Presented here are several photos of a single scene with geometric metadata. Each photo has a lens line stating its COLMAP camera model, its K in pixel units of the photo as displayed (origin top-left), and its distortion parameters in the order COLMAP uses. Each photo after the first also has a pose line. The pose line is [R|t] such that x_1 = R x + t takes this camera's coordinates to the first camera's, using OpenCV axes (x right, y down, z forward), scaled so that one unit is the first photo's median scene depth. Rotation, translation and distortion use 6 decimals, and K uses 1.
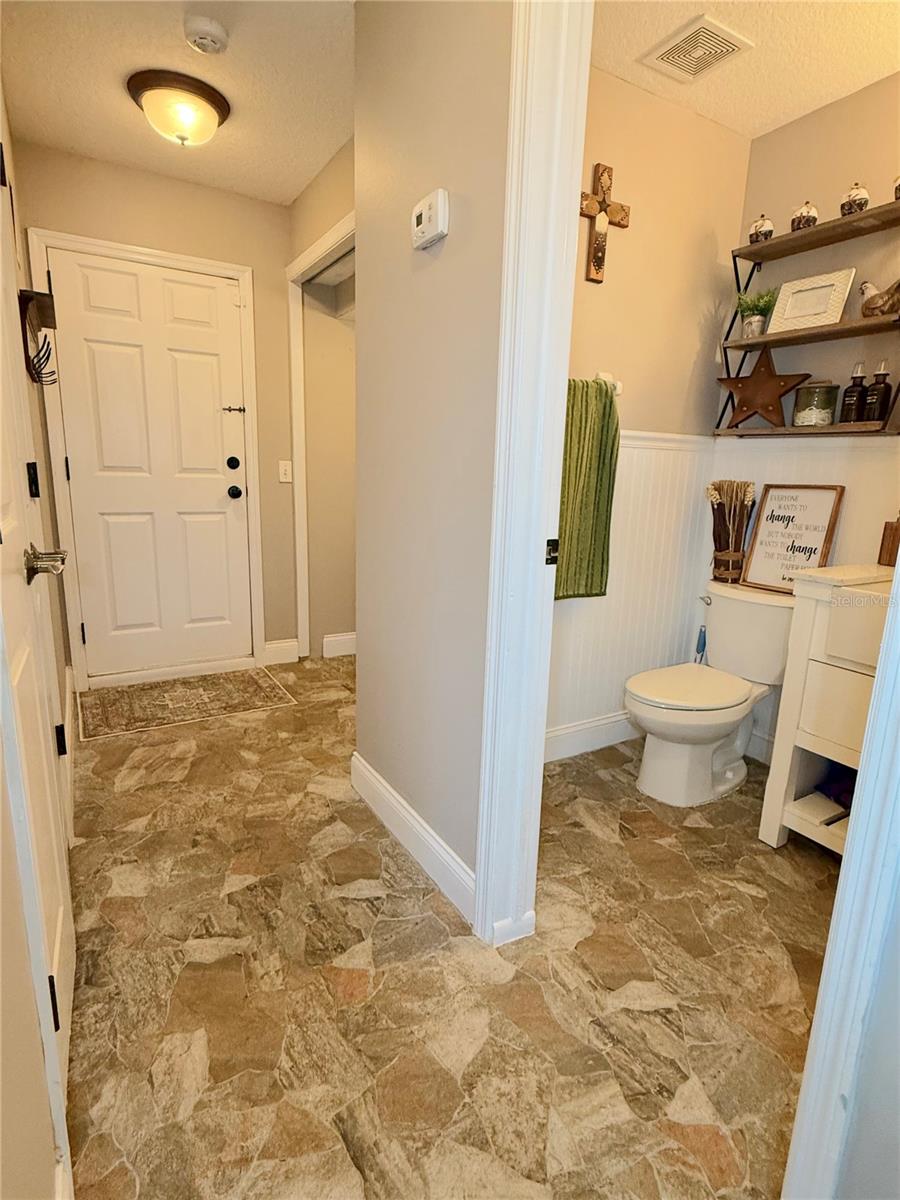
lens RADIAL K [[626.9, 0, 448.7], [0, 626.9, 600.8], [0, 0, 1]] dist [0.005713, 0.000540]
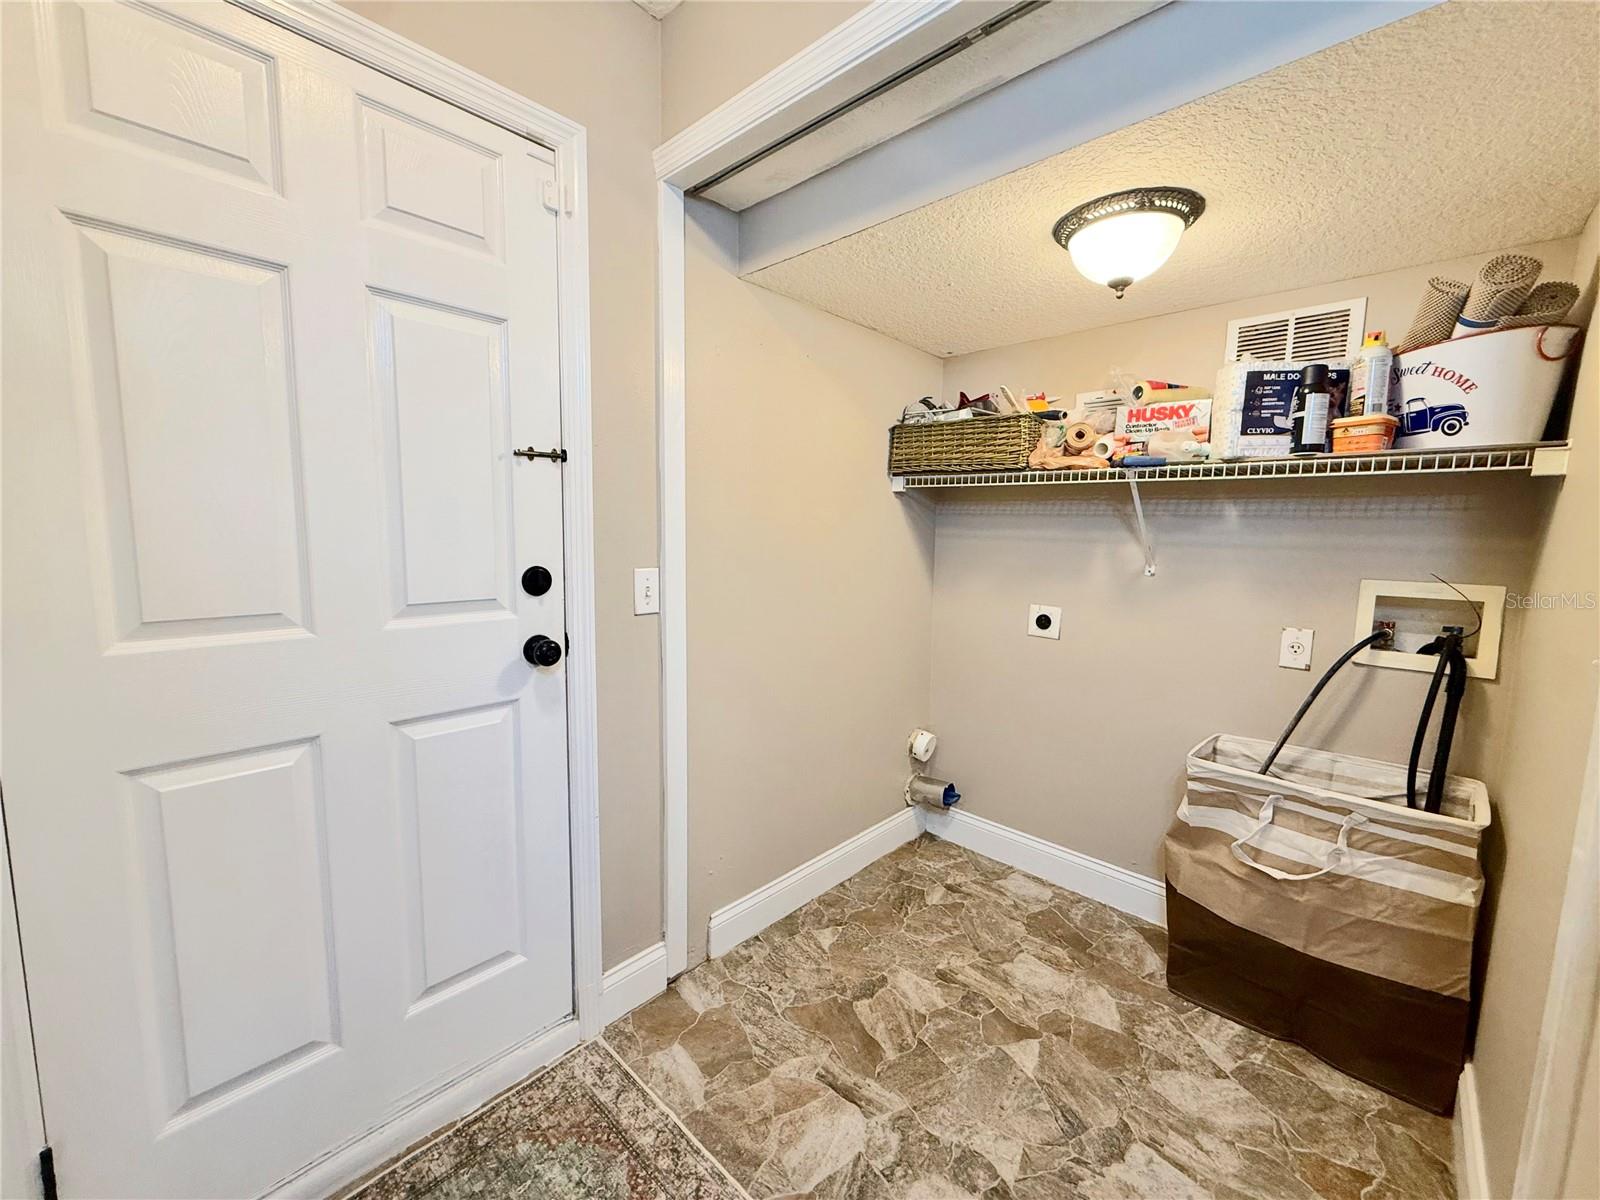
lens RADIAL K [[634.5, 0, 800.6], [0, 634.5, 601.0], [0, 0, 1]] dist [0.000508, -0.000143]
pose [[0.962290, -0.041461, 0.268847, -0.289986], [0.064164, 0.995025, -0.076214, -0.163857], [-0.264350, 0.090591, 0.960163, 0.555630]]
